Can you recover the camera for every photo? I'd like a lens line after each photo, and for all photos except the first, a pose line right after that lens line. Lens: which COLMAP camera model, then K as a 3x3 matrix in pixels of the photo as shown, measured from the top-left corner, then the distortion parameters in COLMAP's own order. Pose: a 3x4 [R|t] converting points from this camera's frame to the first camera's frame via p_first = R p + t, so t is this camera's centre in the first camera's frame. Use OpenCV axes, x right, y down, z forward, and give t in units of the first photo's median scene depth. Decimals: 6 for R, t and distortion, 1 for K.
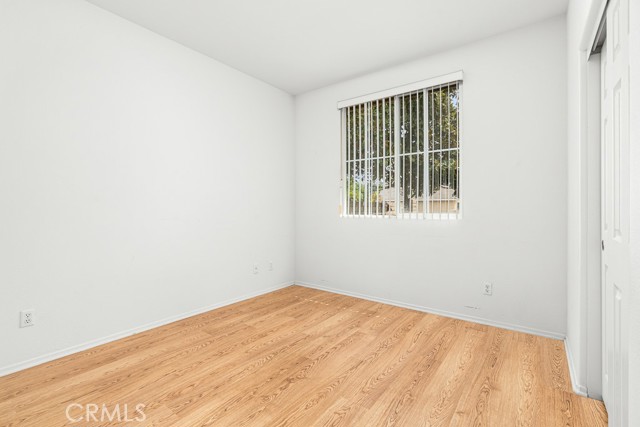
lens RADIAL K [[293.6, 0, 321.0], [0, 293.6, 205.0], [0, 0, 1]] dist [-0.001772, -0.000352]
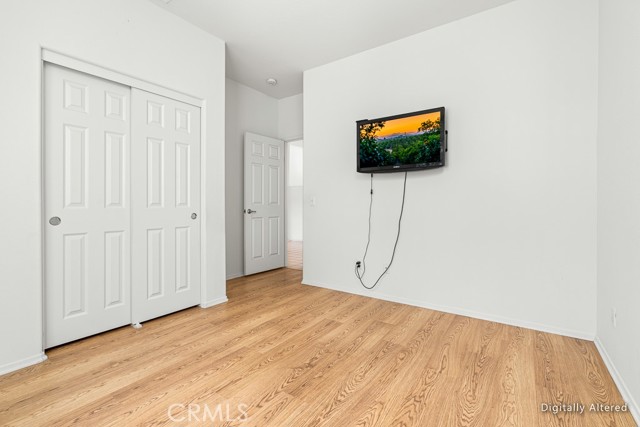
lens RADIAL K [[293.6, 0, 321.0], [0, 293.6, 205.0], [0, 0, 1]] dist [-0.001772, -0.000352]
pose [[-0.999568, 0.000509, -0.029392, -0.115253], [0.000667, 0.999985, -0.005361, 0.065616], [0.029389, -0.005378, -0.999554, 1.968320]]
